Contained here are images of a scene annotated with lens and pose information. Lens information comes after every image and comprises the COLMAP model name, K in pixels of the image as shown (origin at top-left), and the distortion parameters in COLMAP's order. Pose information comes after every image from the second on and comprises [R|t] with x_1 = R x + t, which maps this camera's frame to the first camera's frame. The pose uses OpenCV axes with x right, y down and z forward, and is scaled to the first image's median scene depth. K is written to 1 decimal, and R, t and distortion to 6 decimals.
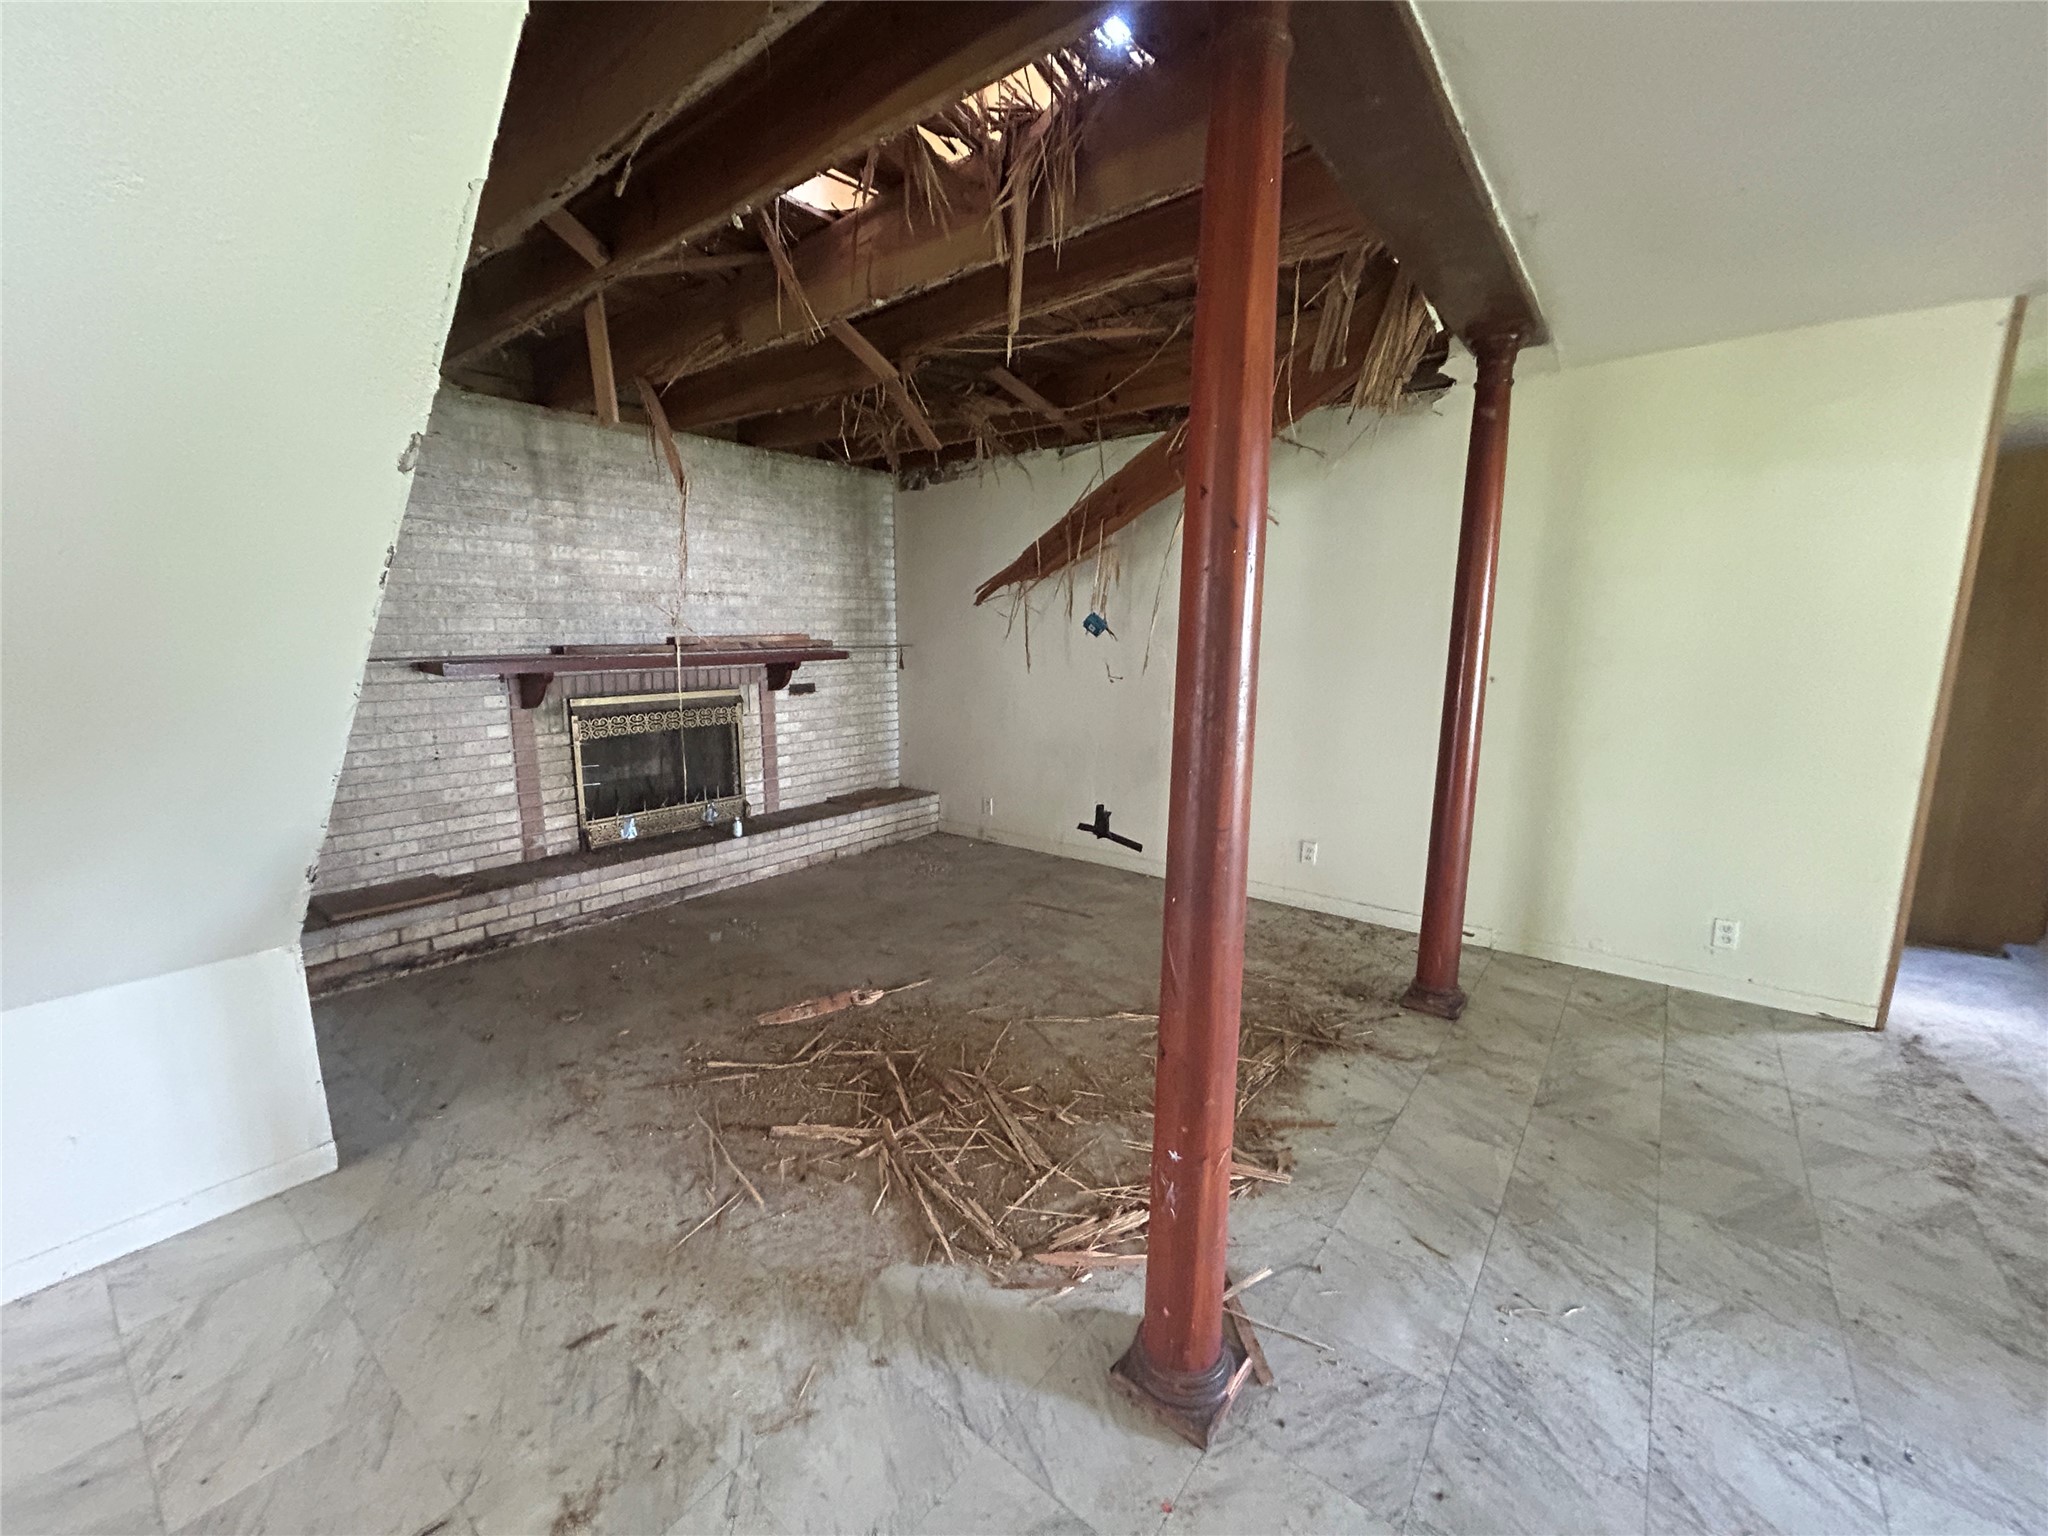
lens RADIAL K [[834.1, 0, 1019.1], [0, 834.1, 766.9], [0, 0, 1]] dist [-0.004185, -0.000359]
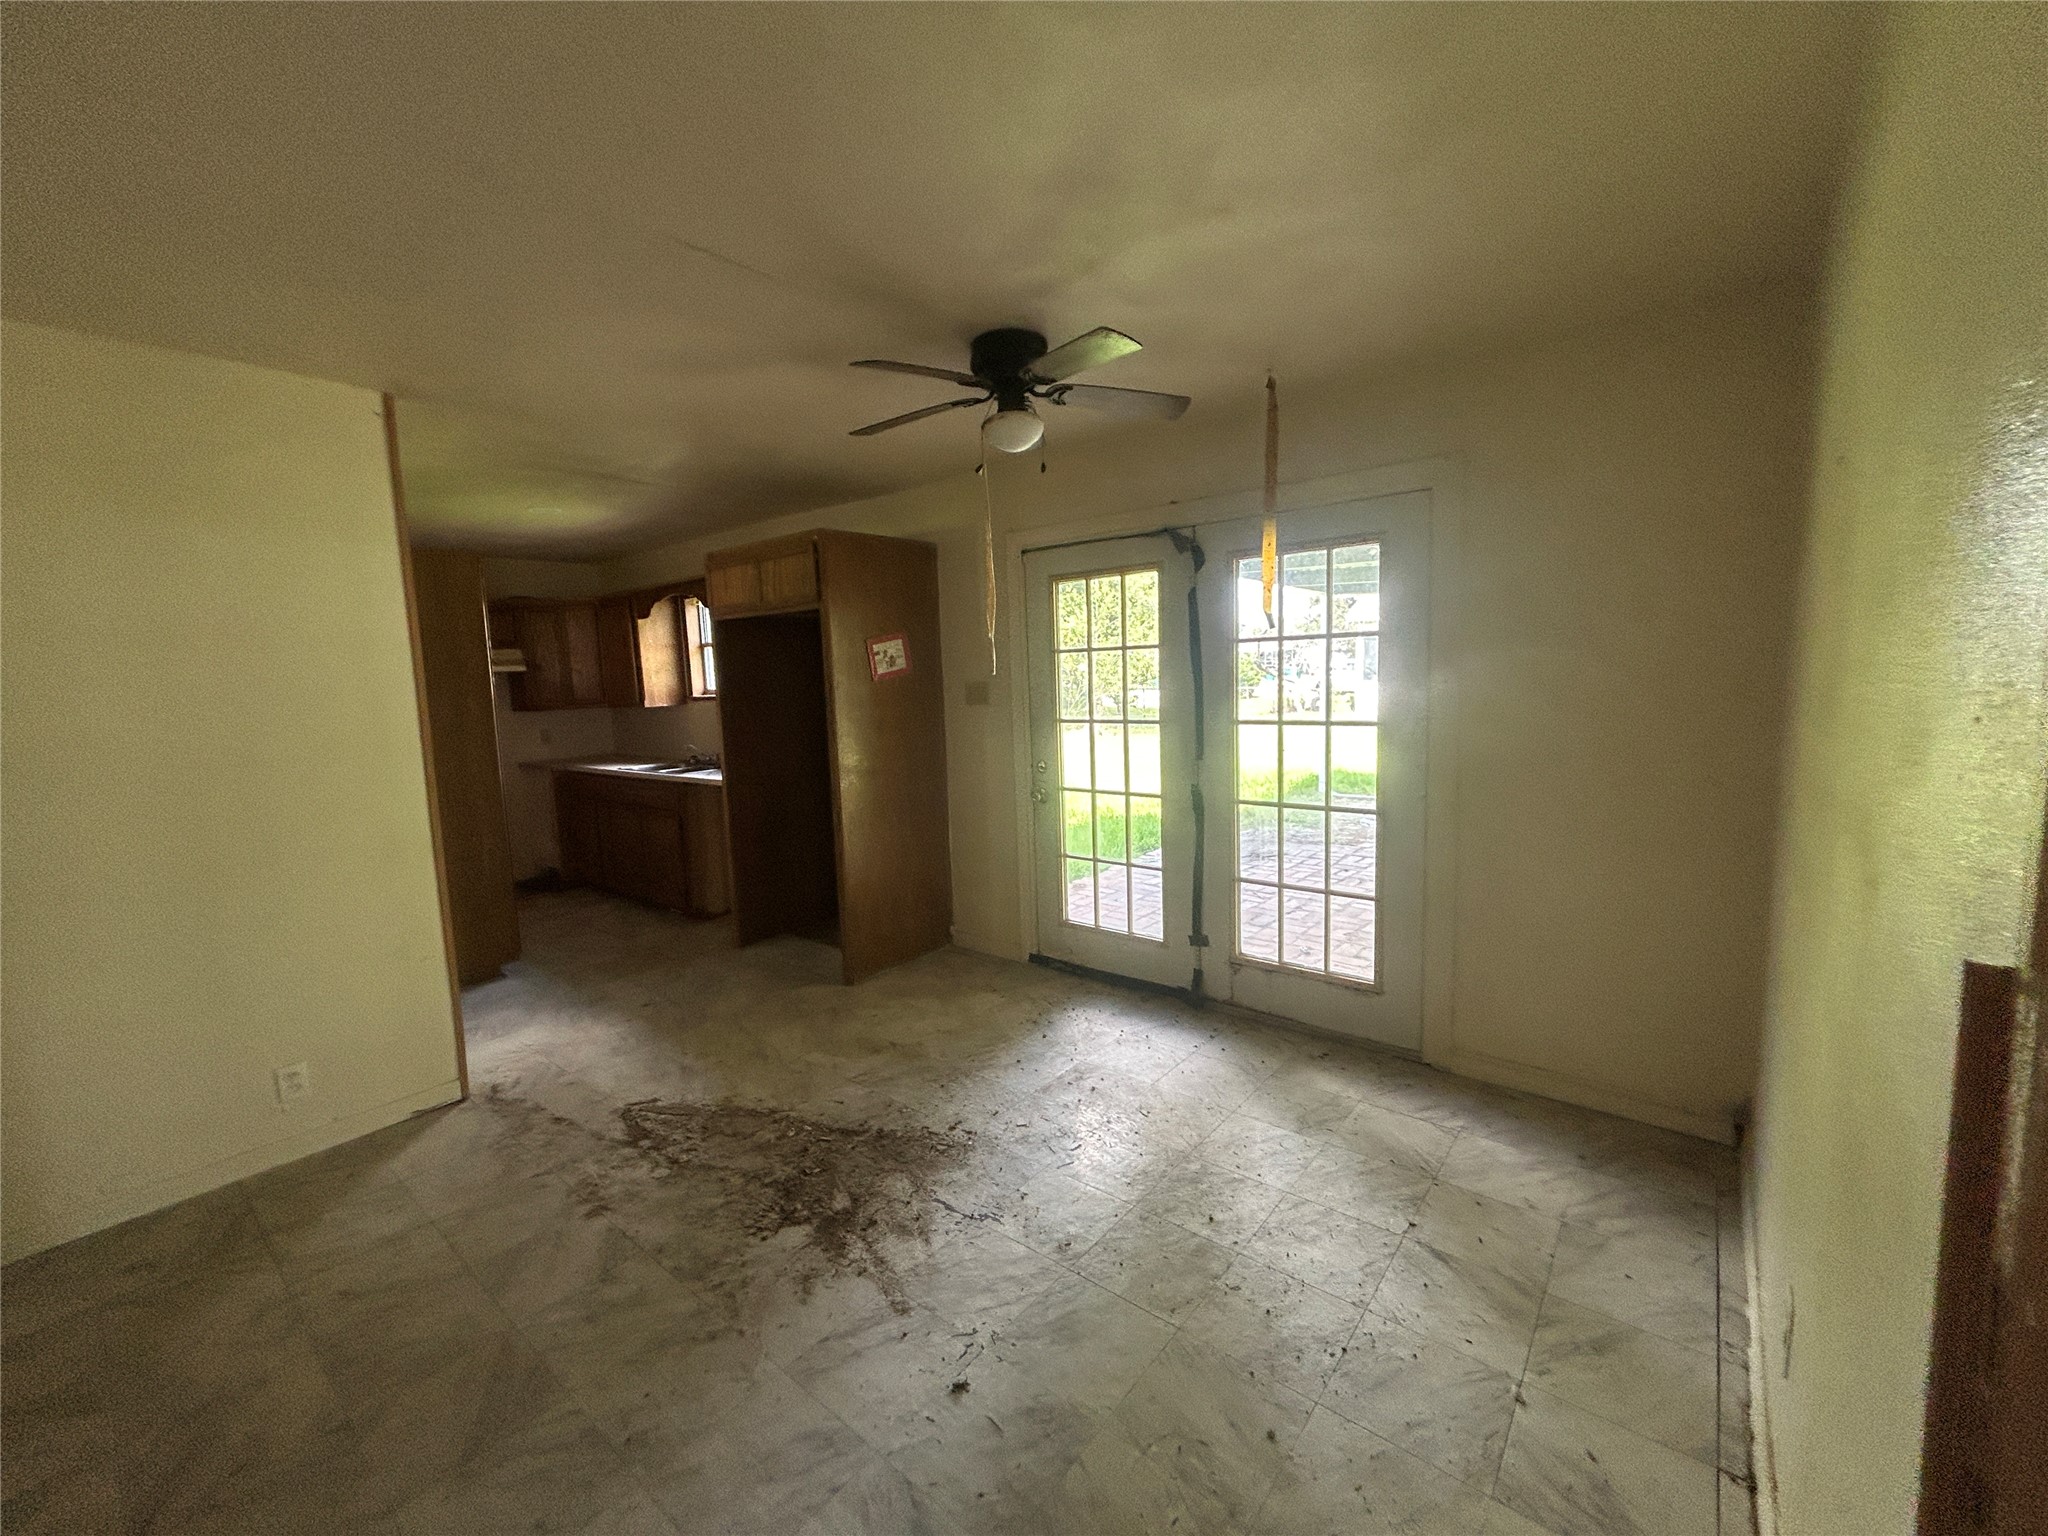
lens RADIAL K [[834.1, 0, 1011.3], [0, 834.1, 762.3], [0, 0, 1]] dist [-0.004185, -0.000359]
pose [[0.033730, -0.107612, 0.993621, 0.079491], [0.205994, 0.973588, 0.098449, -0.028604], [-0.977972, 0.201359, 0.055006, 0.160936]]
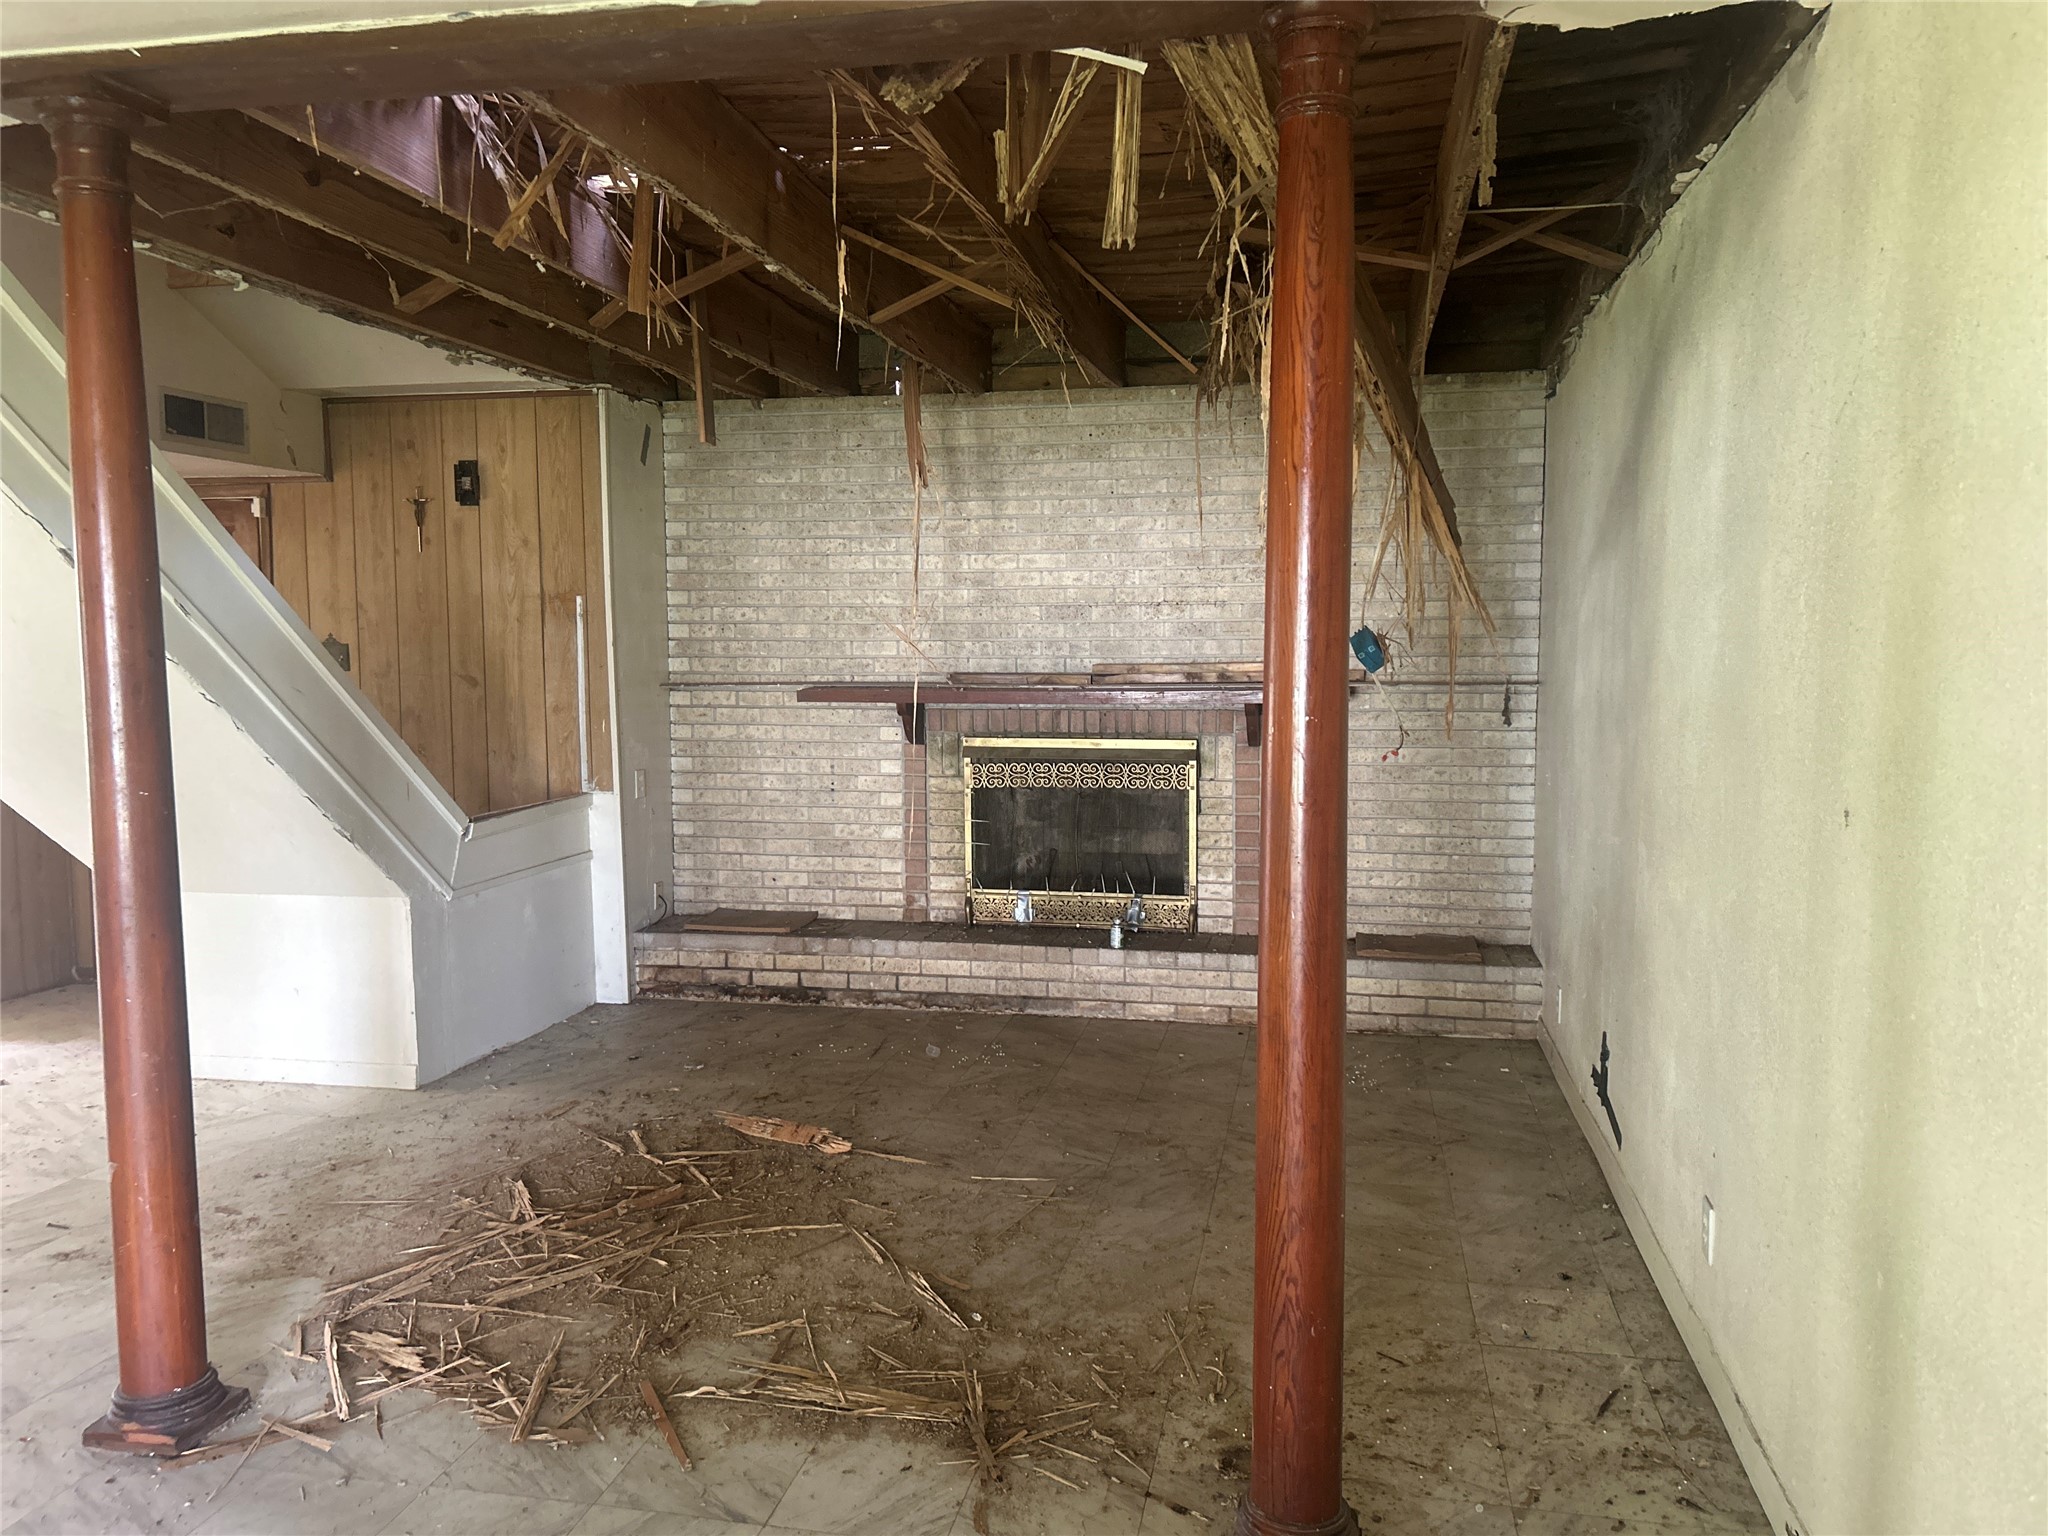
lens RADIAL K [[1527.4, 0, 1025.9], [0, 1527.4, 766.7], [0, 0, 1]] dist [0.027226, -0.022292]
pose [[0.462952, 0.076462, -0.883079, 0.891042], [-0.144030, 0.989521, 0.010171, -0.082373], [0.874603, 0.122481, 0.469114, 0.374380]]
